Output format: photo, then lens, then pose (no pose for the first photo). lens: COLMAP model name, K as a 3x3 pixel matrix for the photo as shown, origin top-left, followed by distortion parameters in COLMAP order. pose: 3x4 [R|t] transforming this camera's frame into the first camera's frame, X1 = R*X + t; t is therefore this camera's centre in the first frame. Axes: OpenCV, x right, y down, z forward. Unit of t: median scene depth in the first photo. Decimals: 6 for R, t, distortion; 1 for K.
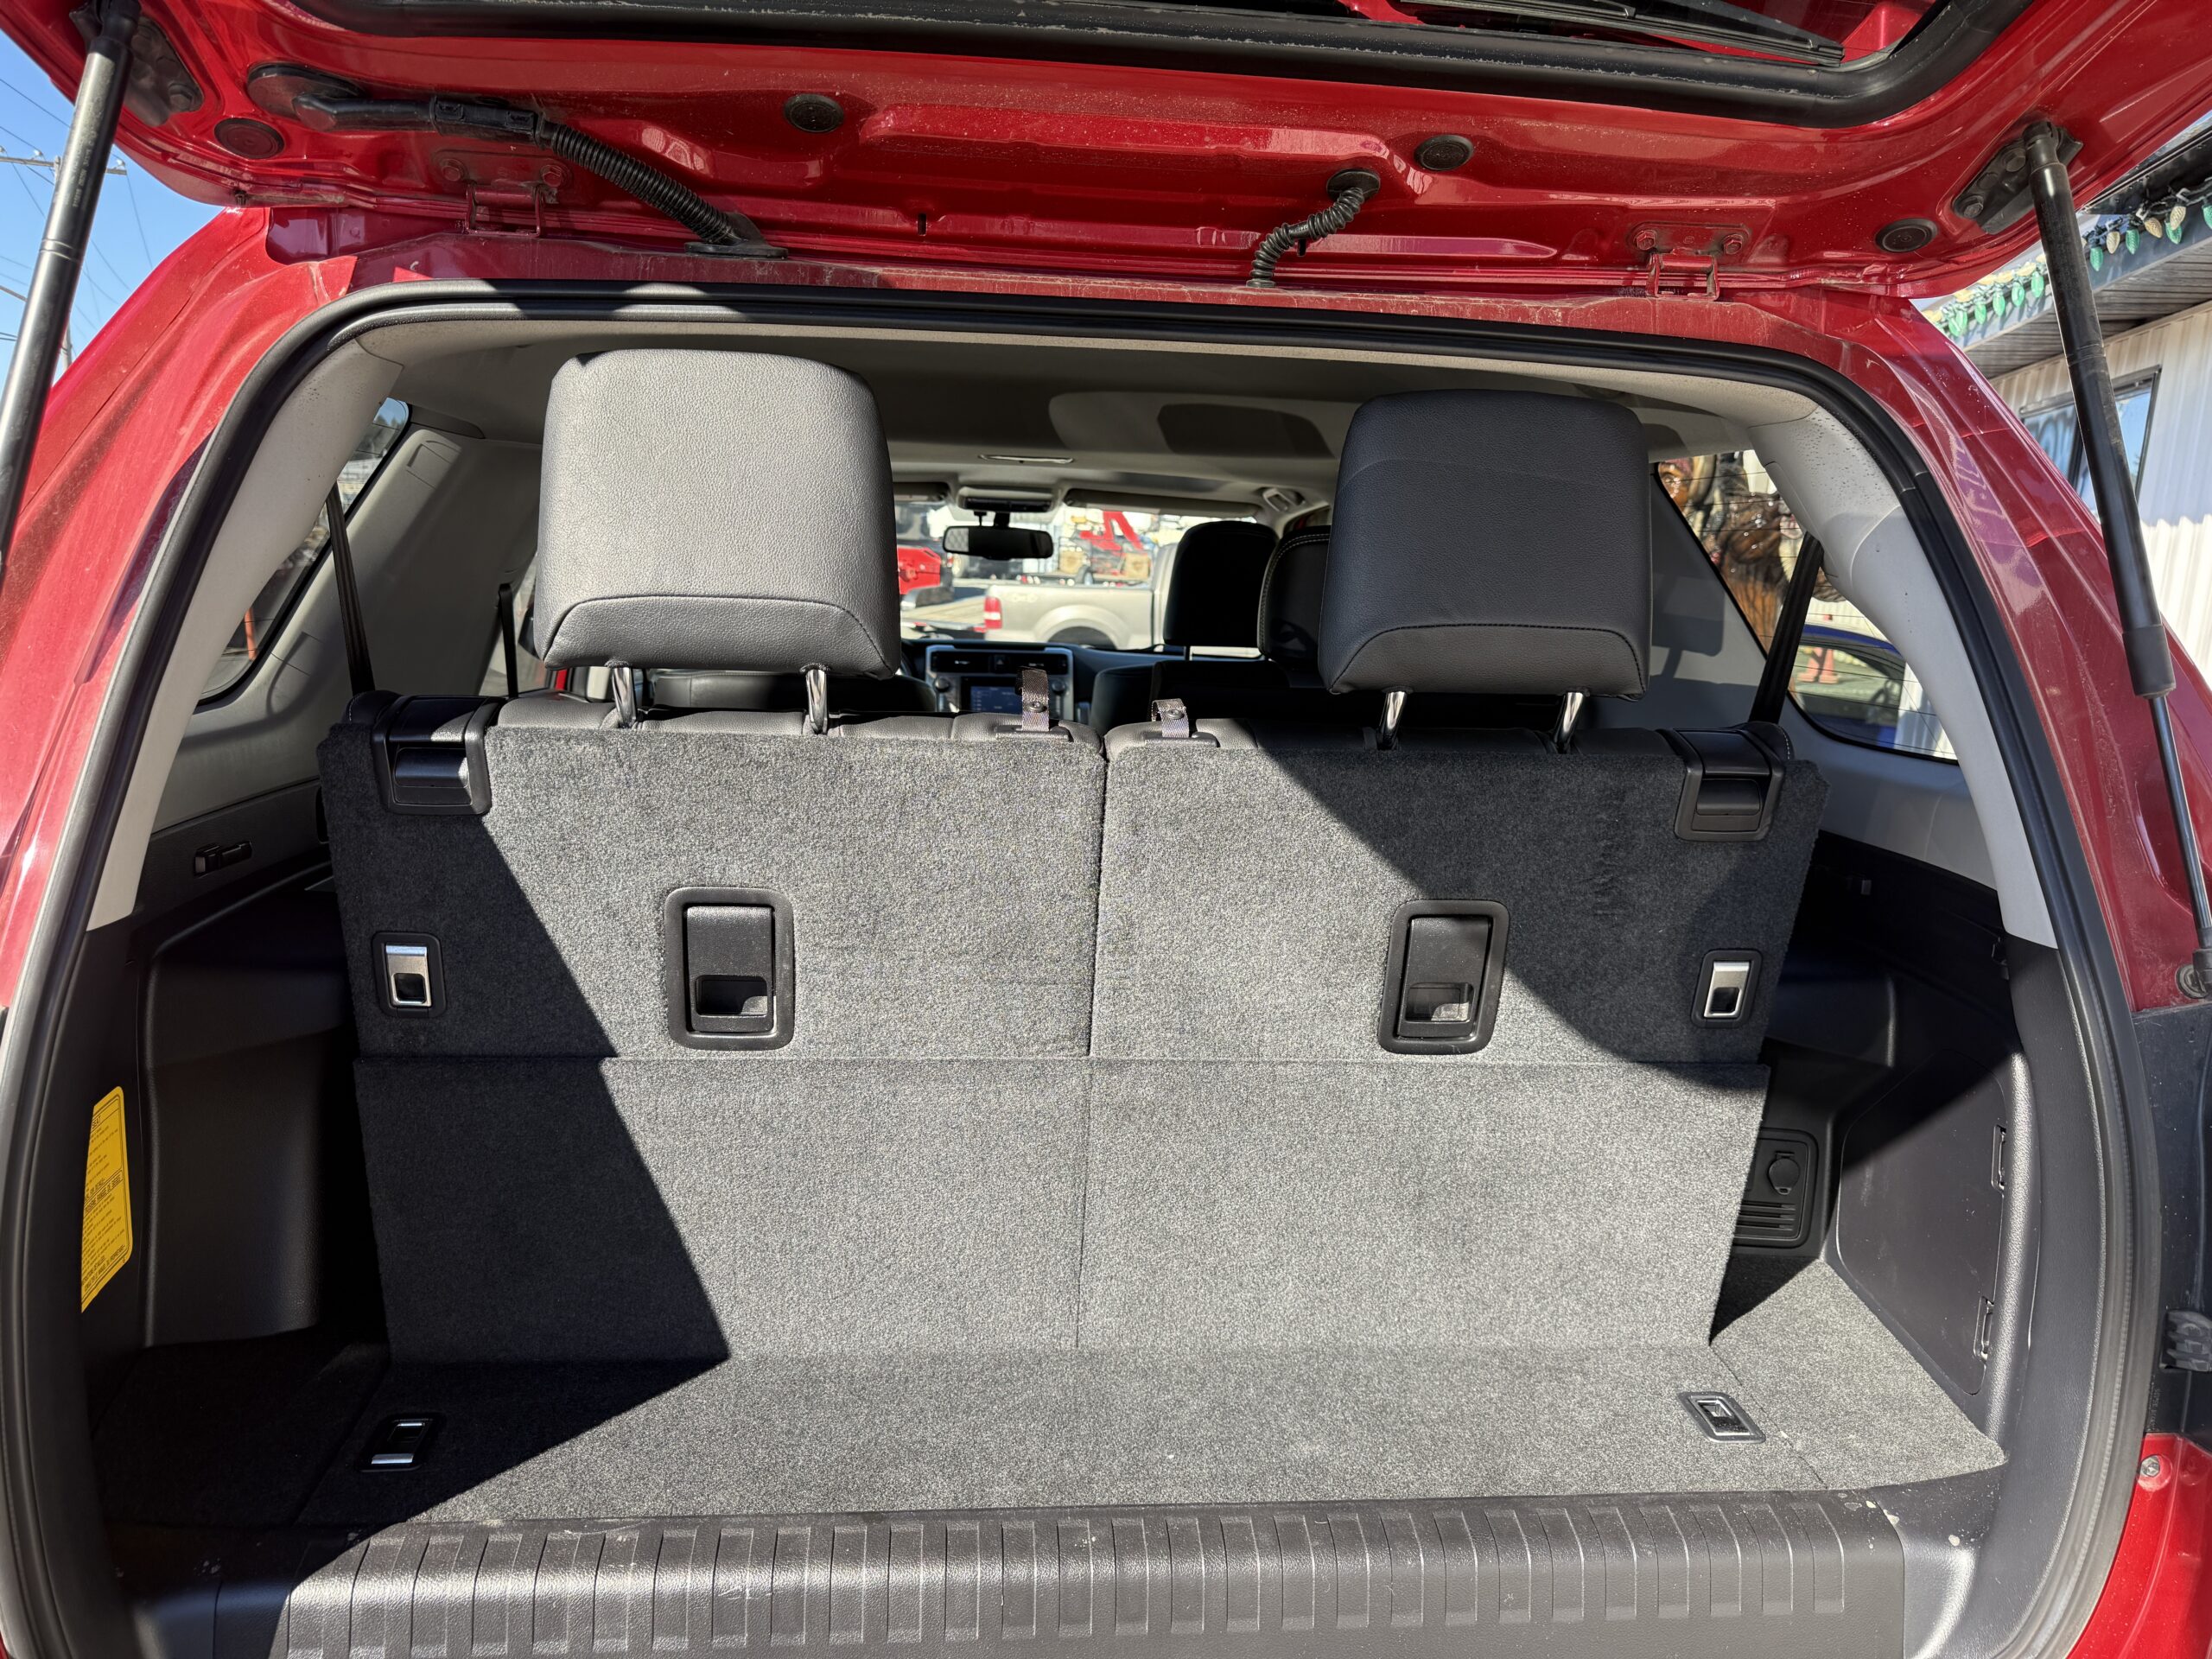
lens RADIAL K [[1549.4, 0, 1116.3], [0, 1549.4, 836.0], [0, 0, 1]] dist [0.010960, -0.029232]
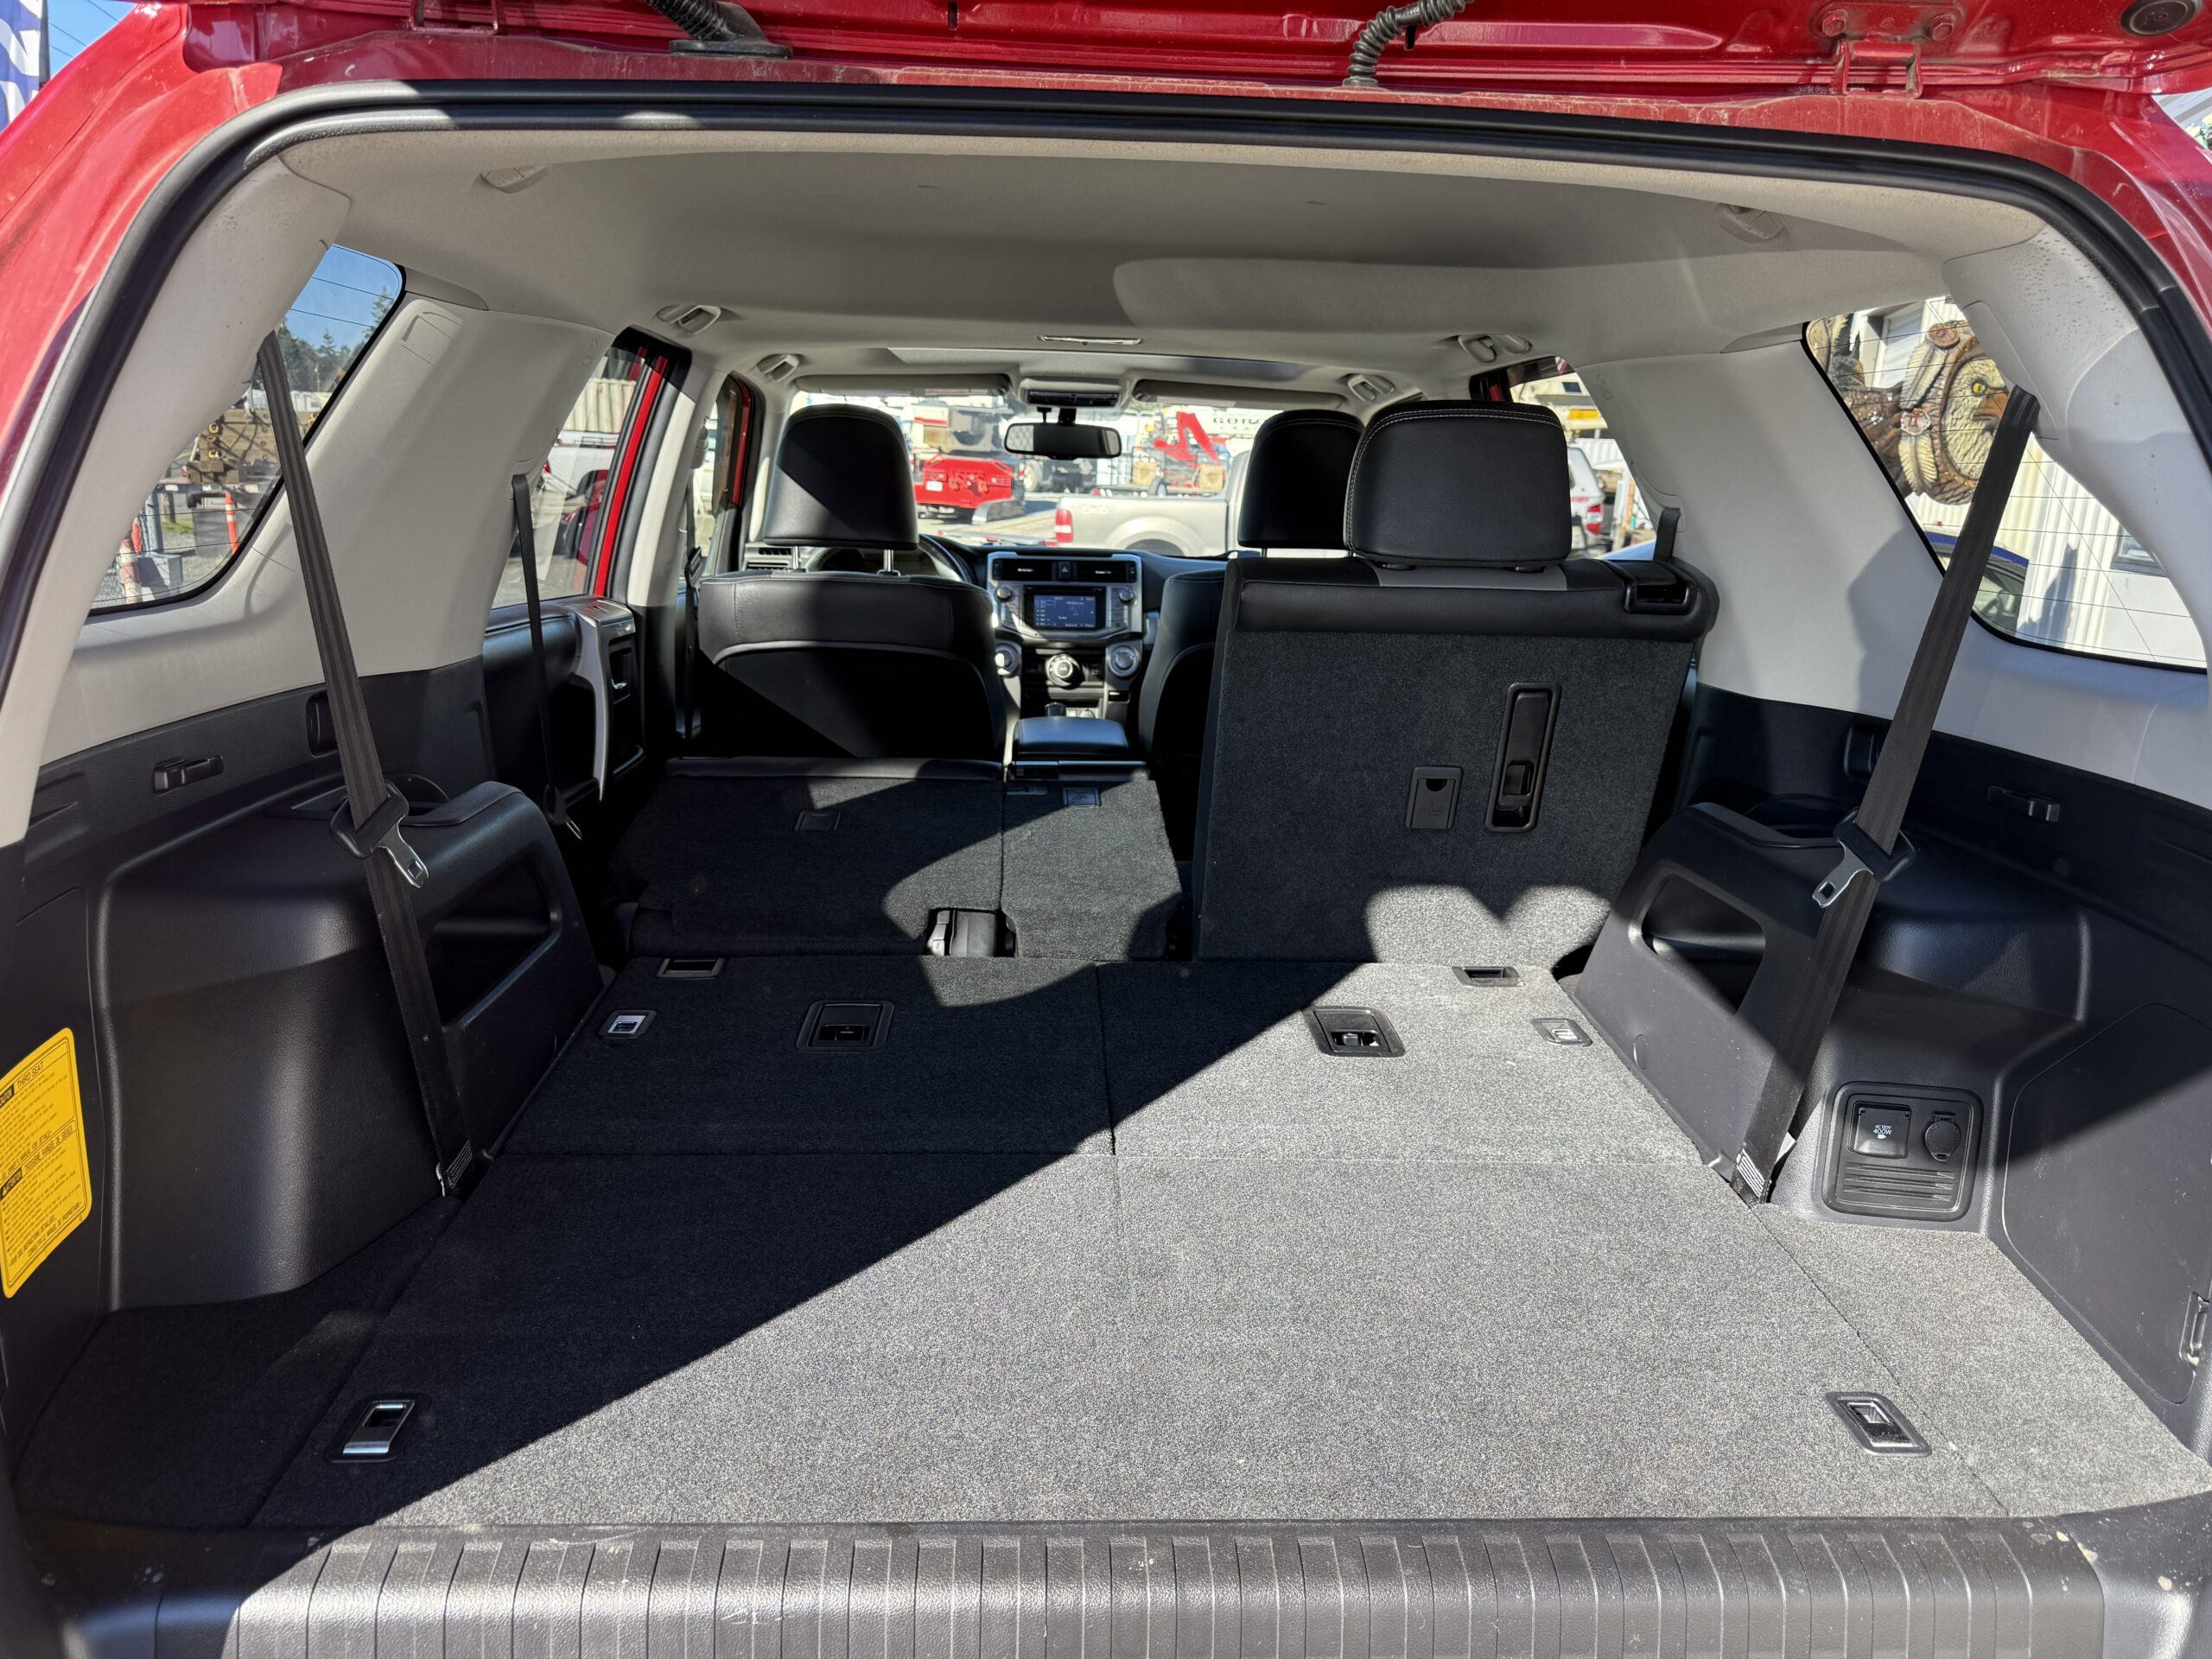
lens RADIAL K [[1549.4, 0, 1102.3], [0, 1549.4, 845.4], [0, 0, 1]] dist [0.010960, -0.029232]
pose [[0.998448, 0.005446, -0.055423, 0.003621], [-0.002145, 0.998229, 0.059447, 0.001581], [0.055648, -0.059235, 0.996692, 0.142605]]
